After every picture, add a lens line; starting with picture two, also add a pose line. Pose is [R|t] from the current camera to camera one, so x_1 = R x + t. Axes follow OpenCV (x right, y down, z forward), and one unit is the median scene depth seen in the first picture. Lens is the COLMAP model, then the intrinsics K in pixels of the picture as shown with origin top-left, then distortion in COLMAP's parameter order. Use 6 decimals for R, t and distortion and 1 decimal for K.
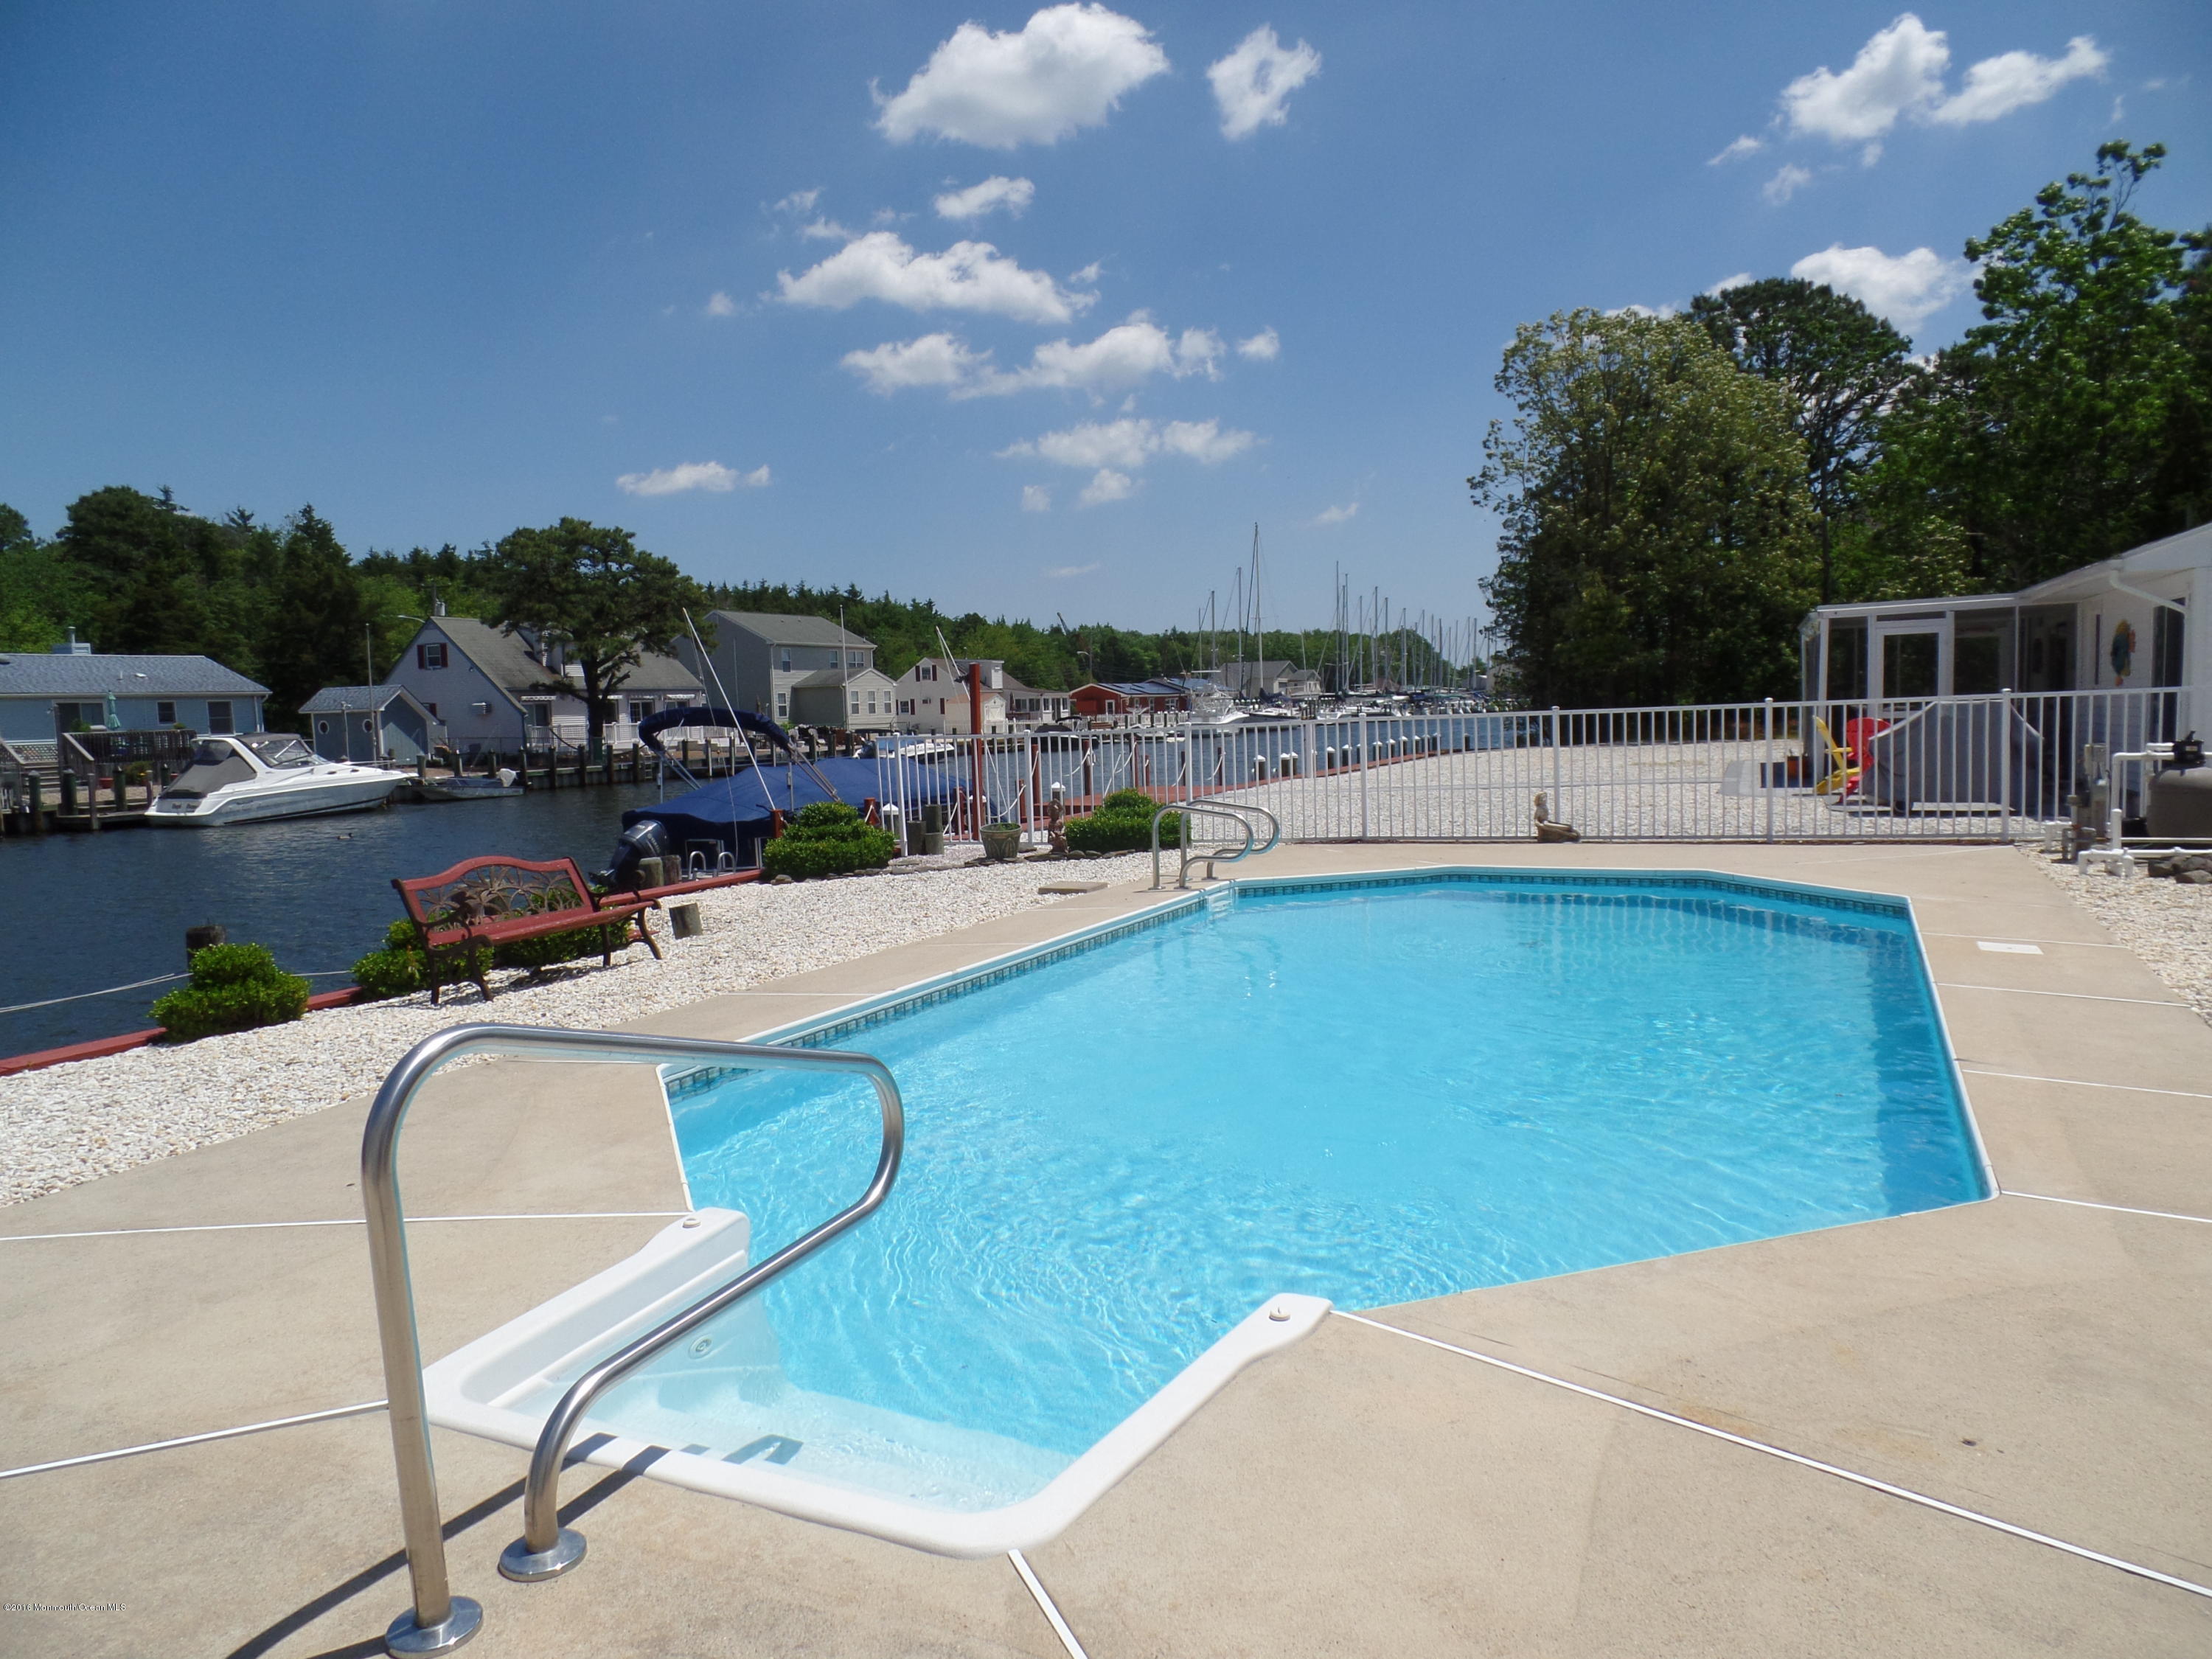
lens RADIAL K [[1493.4, 0, 1098.4], [0, 1493.4, 841.7], [0, 0, 1]] dist [0.005375, -0.000735]
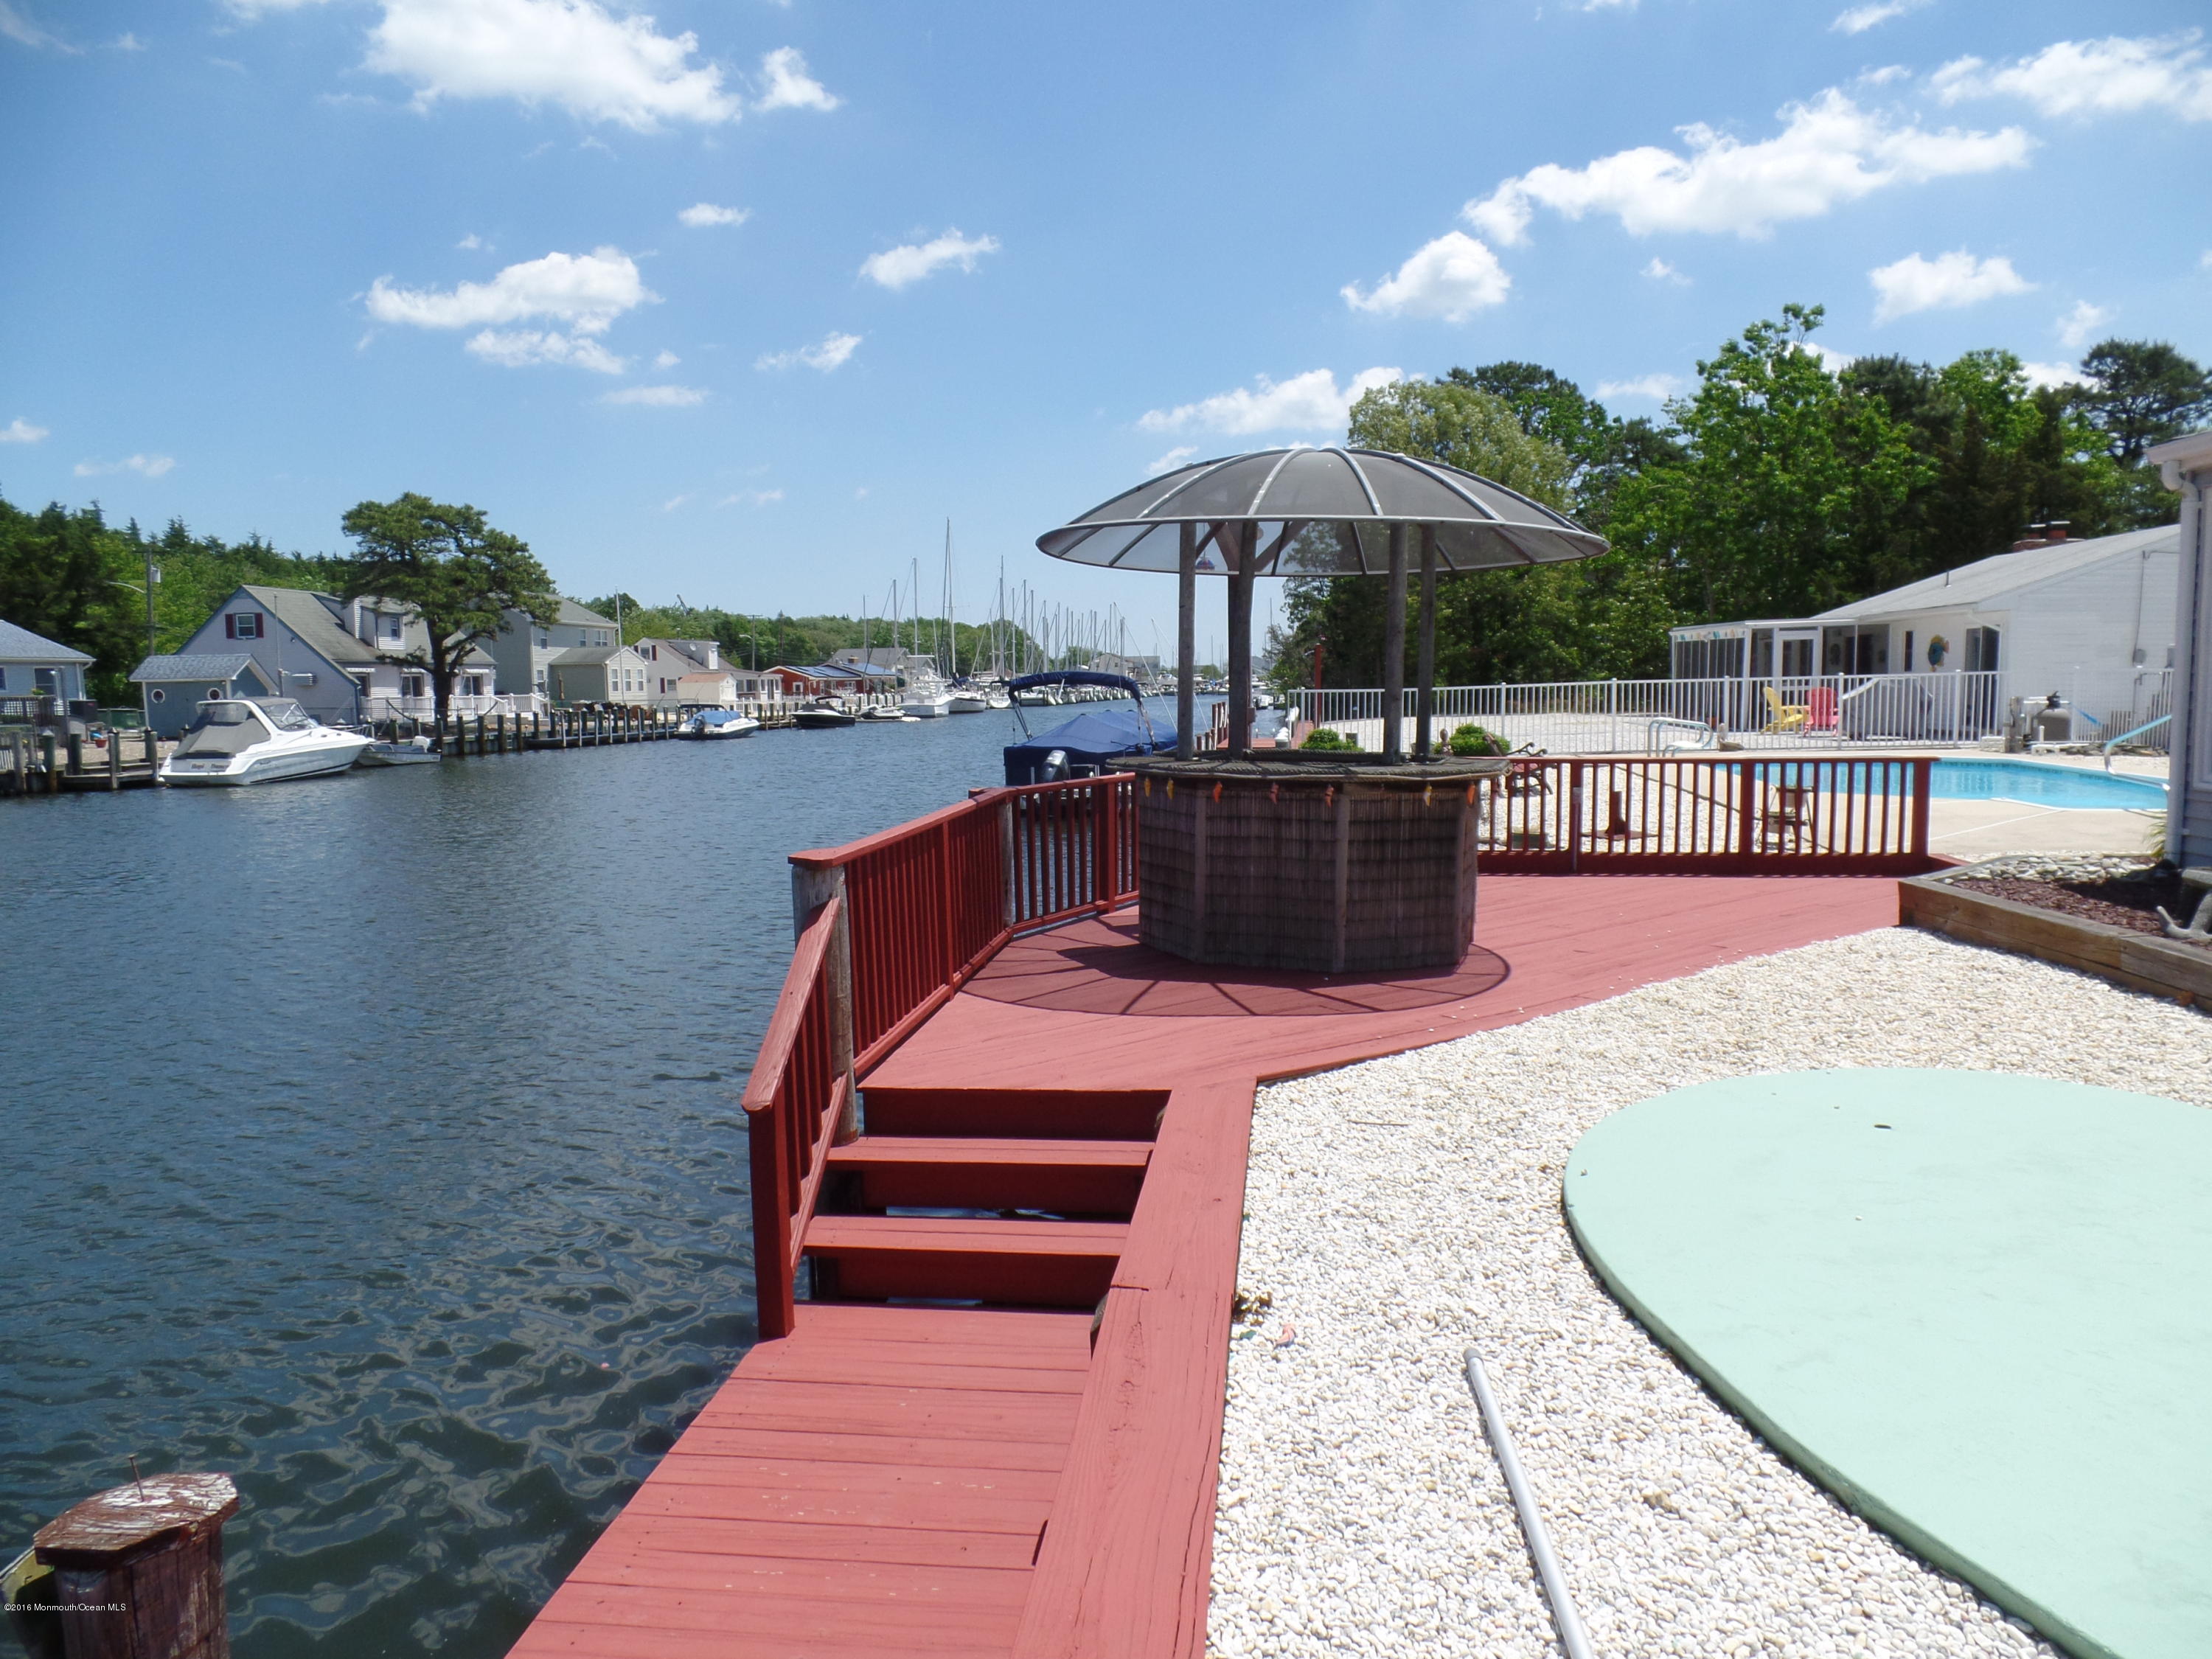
lens RADIAL K [[1471.7, 0, 1104.4], [0, 1471.7, 861.7], [0, 0, 1]] dist [-0.020192, 0.005798]
pose [[0.962130, -0.018334, 0.271975, -0.179192], [0.012006, 0.999618, 0.024912, 0.015821], [-0.272328, -0.020703, 0.961982, -0.096775]]
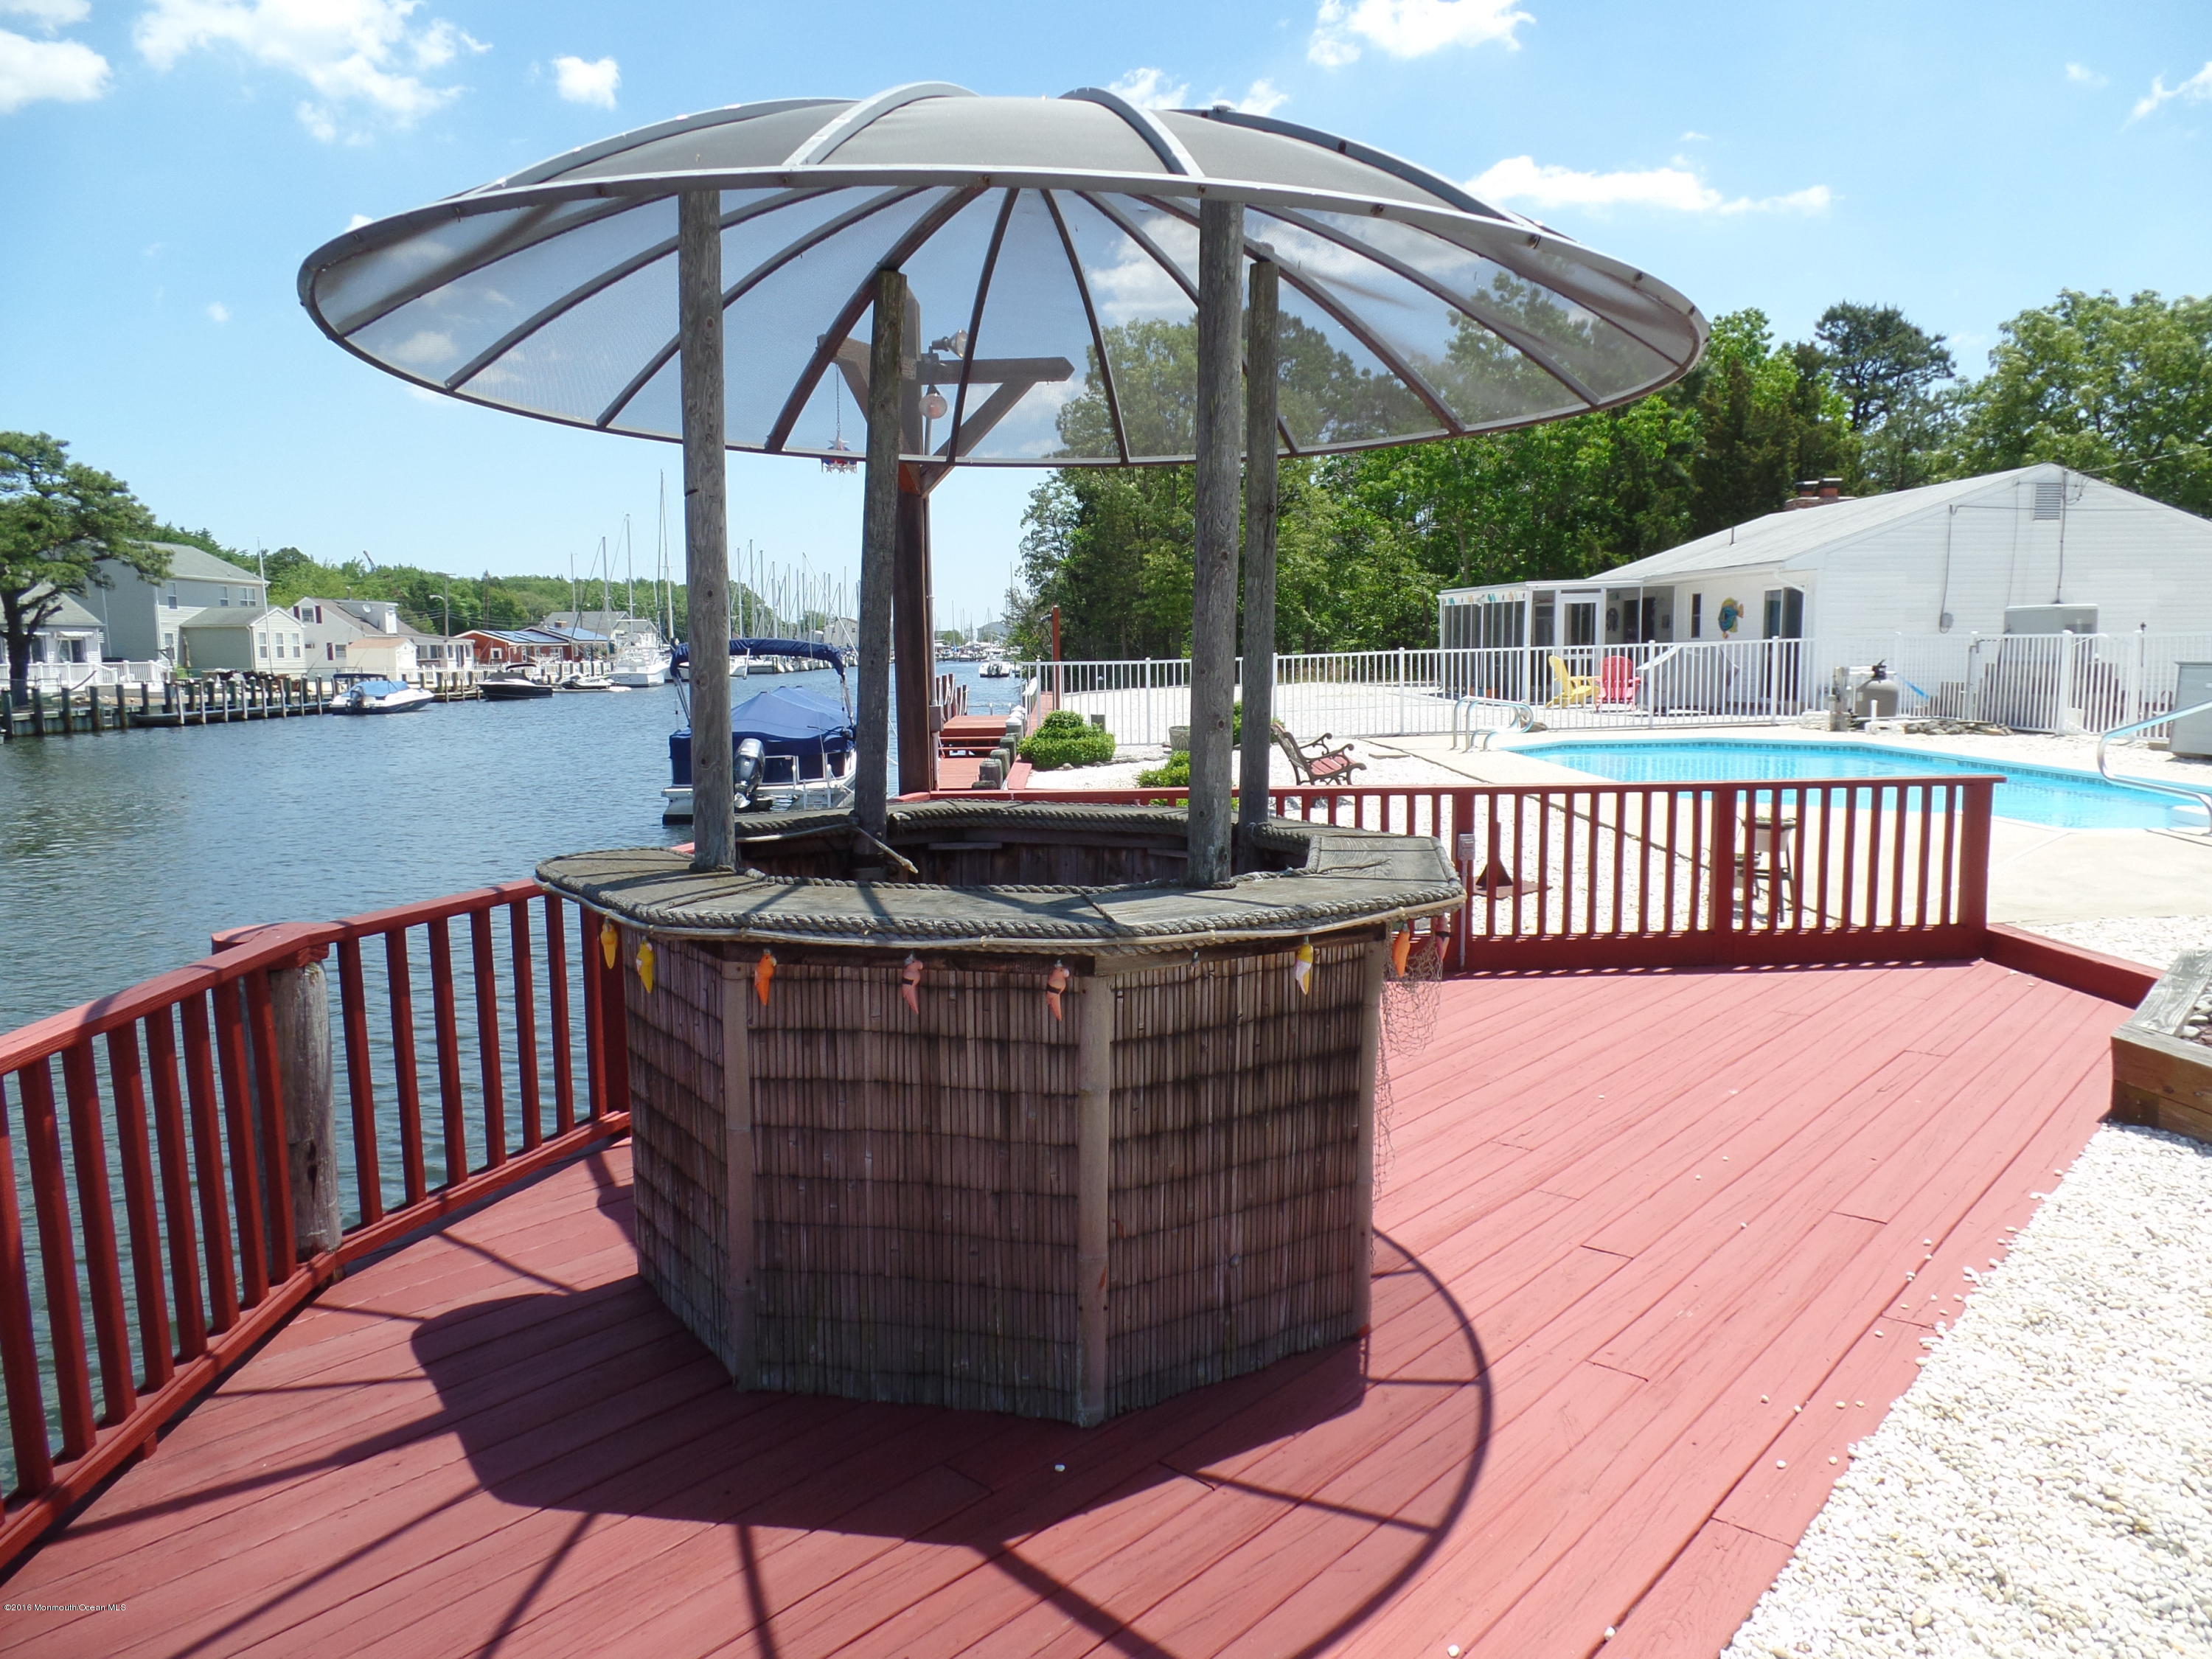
lens RADIAL K [[1493.4, 0, 1098.4], [0, 1493.4, 841.7], [0, 0, 1]] dist [0.005375, -0.000735]
pose [[0.903033, -0.040471, 0.427660, -0.152883], [0.027668, 0.998965, 0.036113, 0.009041], [-0.428679, -0.020779, 0.903218, -0.040394]]
